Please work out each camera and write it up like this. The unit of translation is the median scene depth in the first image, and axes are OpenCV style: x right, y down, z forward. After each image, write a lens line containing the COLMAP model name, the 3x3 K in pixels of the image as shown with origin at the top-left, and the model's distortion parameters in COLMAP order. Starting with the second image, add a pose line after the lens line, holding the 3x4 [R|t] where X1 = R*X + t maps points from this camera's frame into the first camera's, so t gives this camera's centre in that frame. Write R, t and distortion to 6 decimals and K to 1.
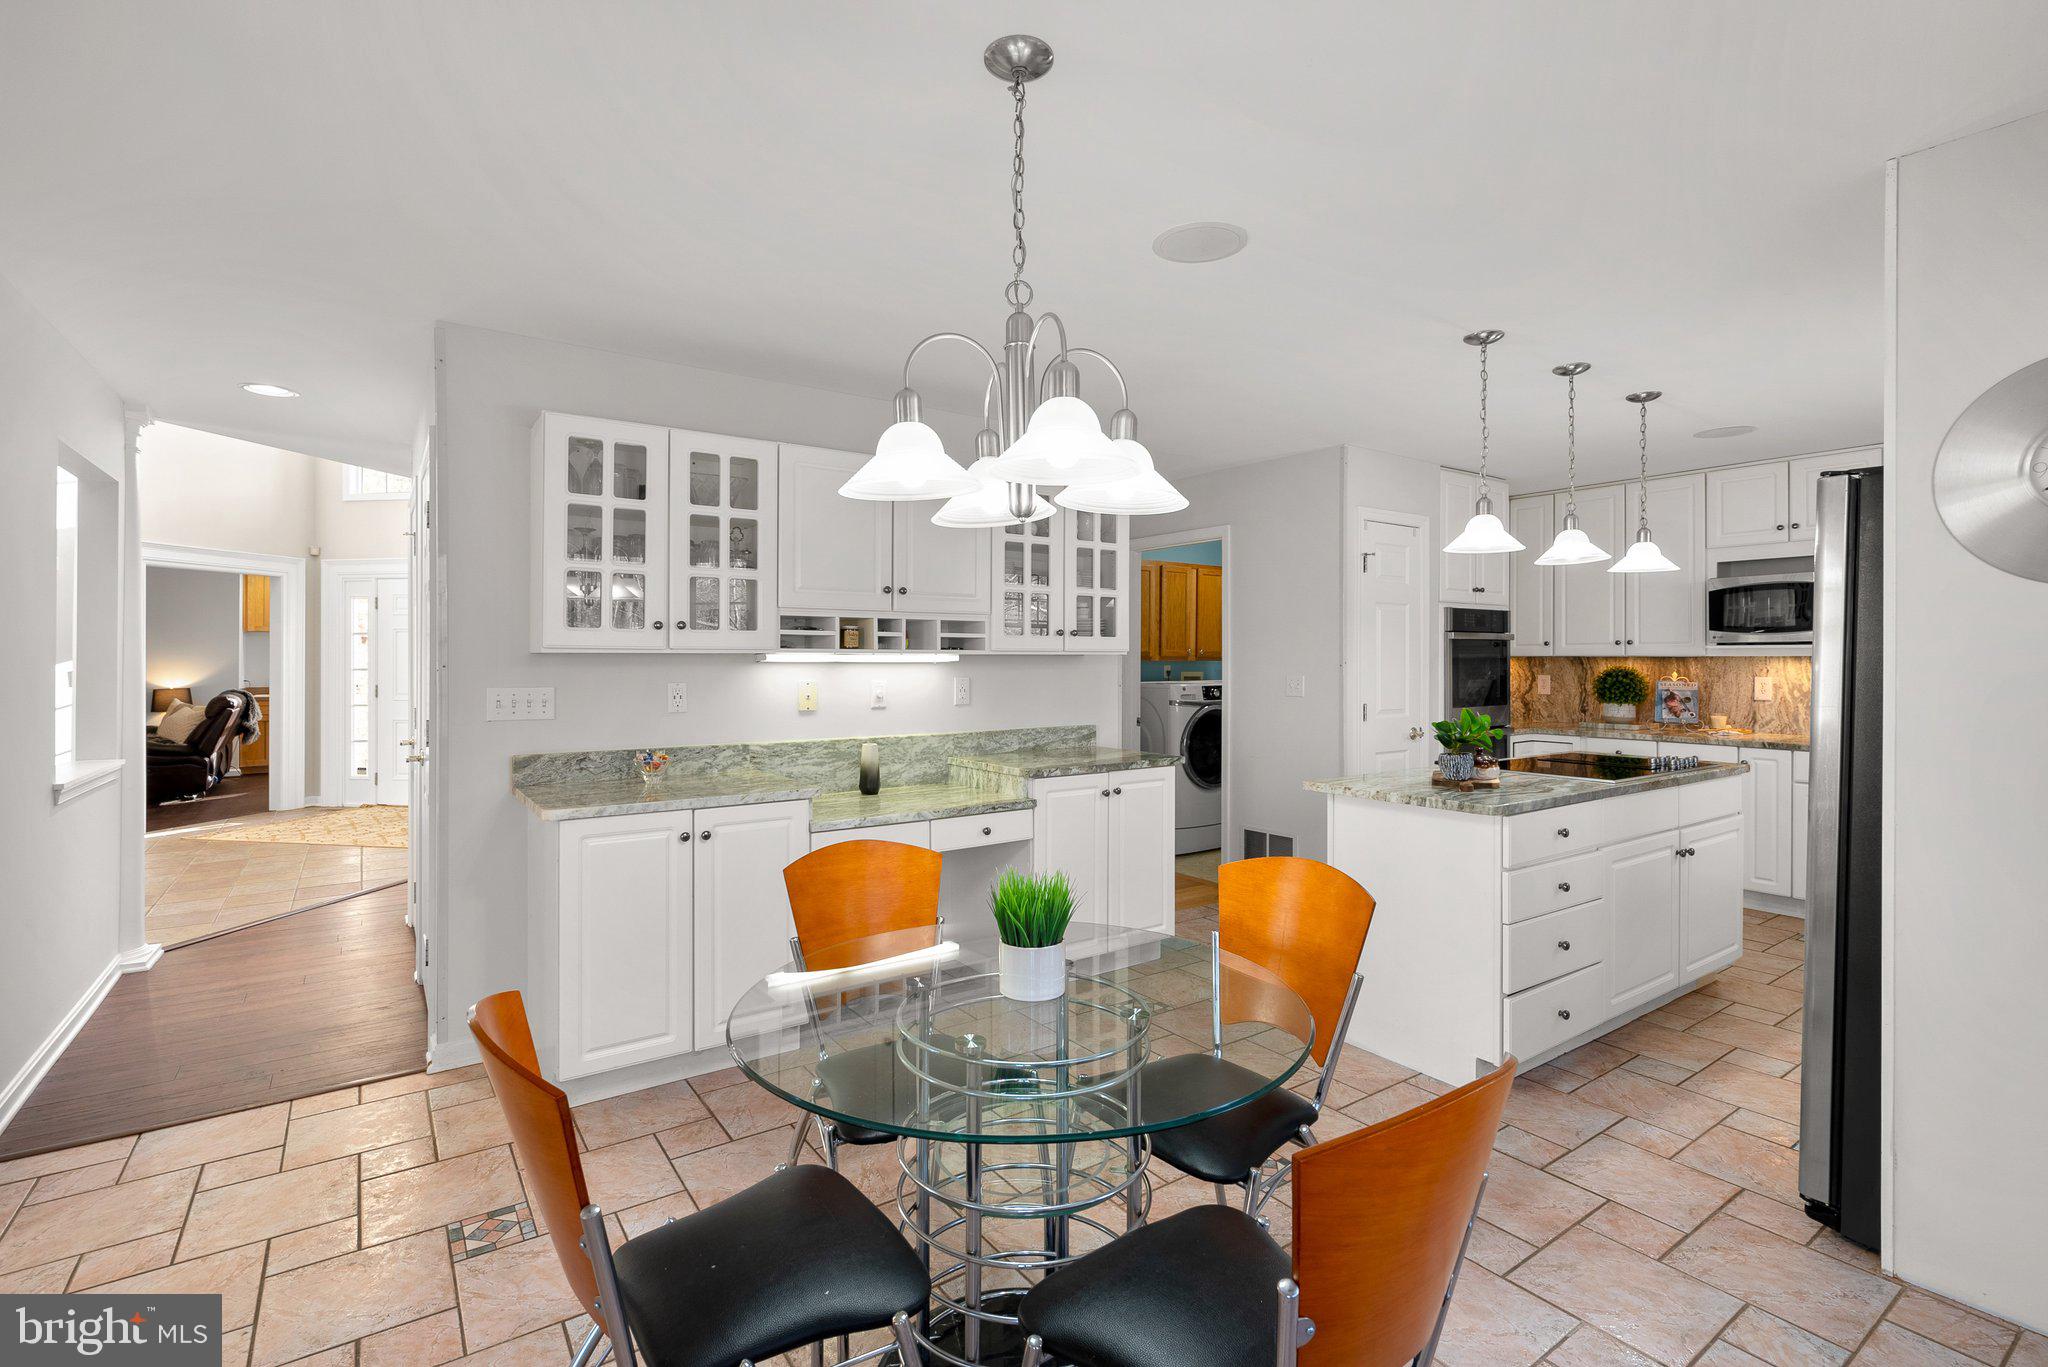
lens RADIAL K [[948.8, 0, 1031.7], [0, 948.8, 669.6], [0, 0, 1]] dist [-0.005325, 0.005559]
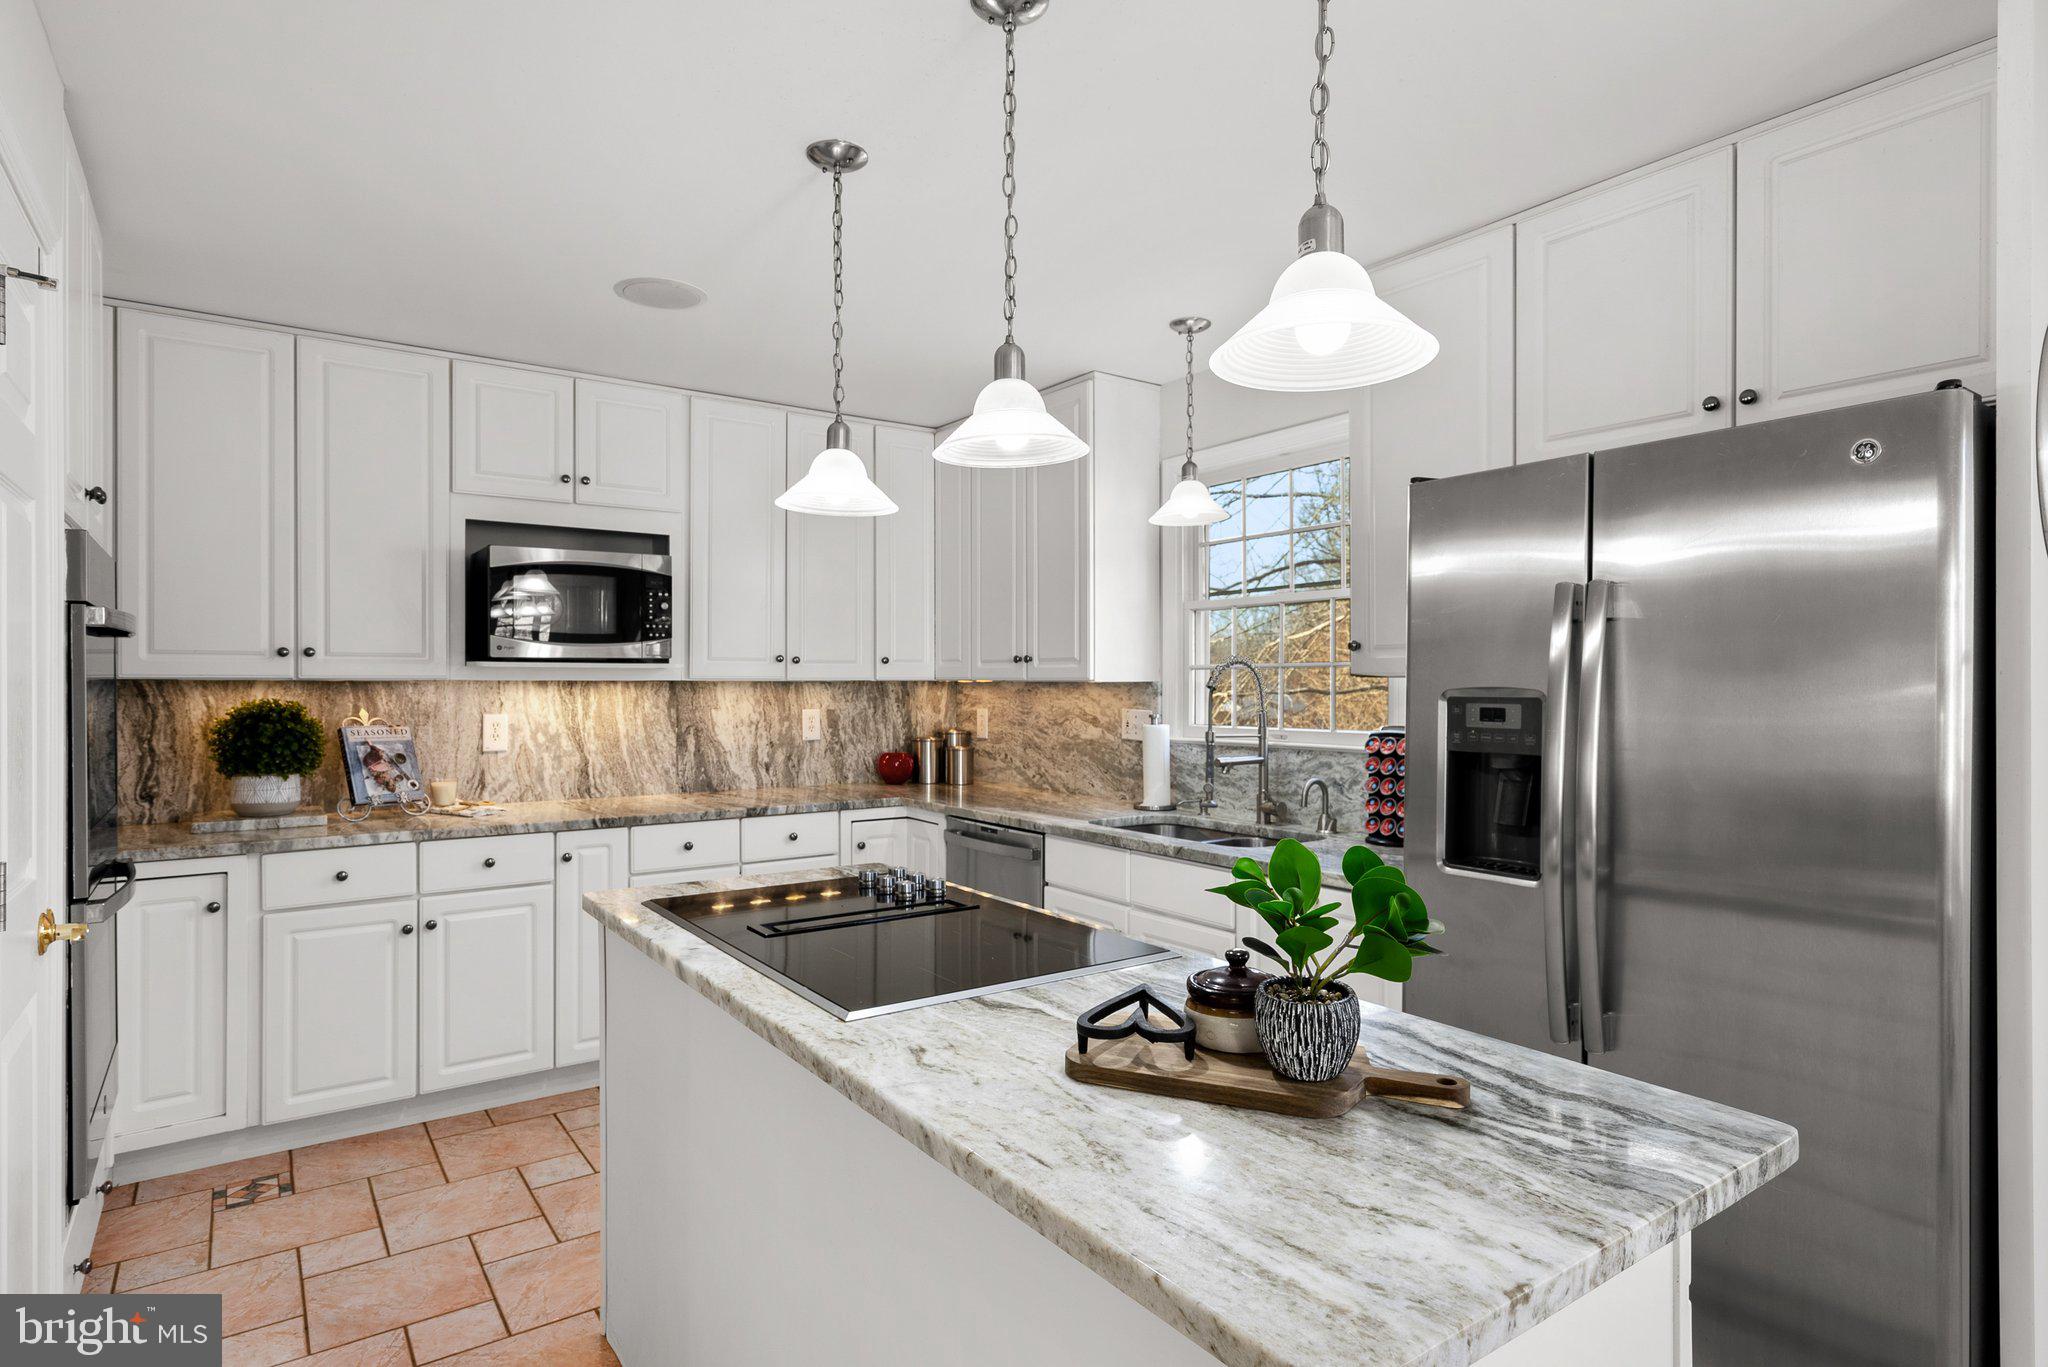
lens RADIAL K [[1092.8, 0, 1017.1], [0, 1092.8, 686.4], [0, 0, 1]] dist [0.002629, 0.000126]
pose [[-0.026851, -0.003294, 0.999634, 0.041760], [0.009051, 0.999953, 0.003539, -0.009324], [-0.999598, 0.009143, -0.026820, 0.652304]]
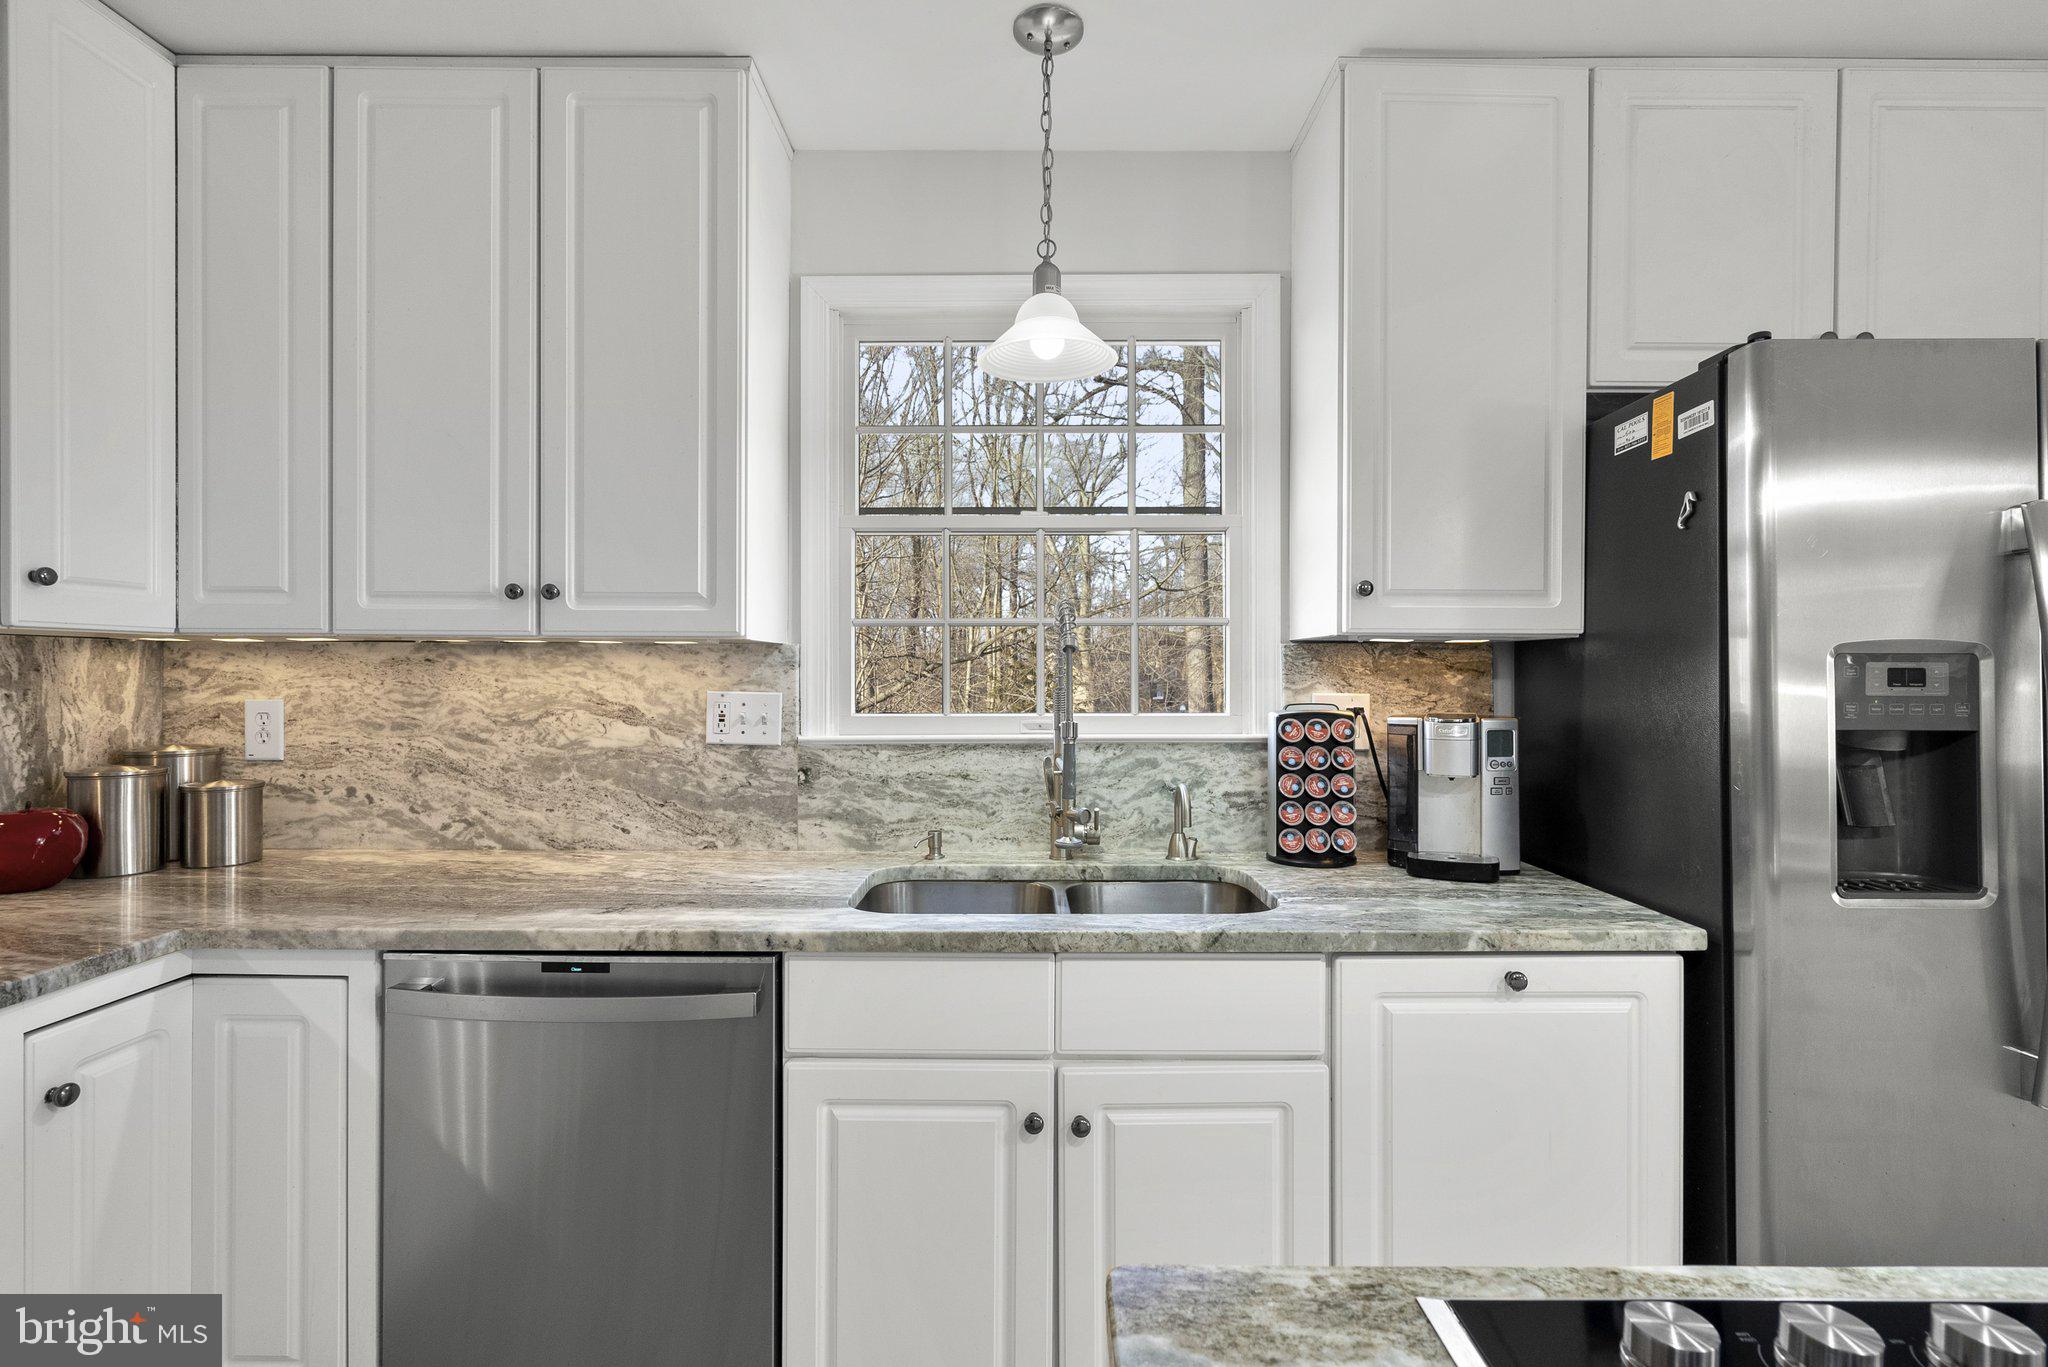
lens RADIAL K [[948.8, 0, 1031.5], [0, 948.8, 676.3], [0, 0, 1]] dist [-0.005325, 0.005559]
pose [[-0.833422, -0.003313, 0.552627, 0.488021], [0.003356, 0.999933, 0.011057, 0.000179], [-0.552627, 0.011070, -0.833355, 0.803796]]
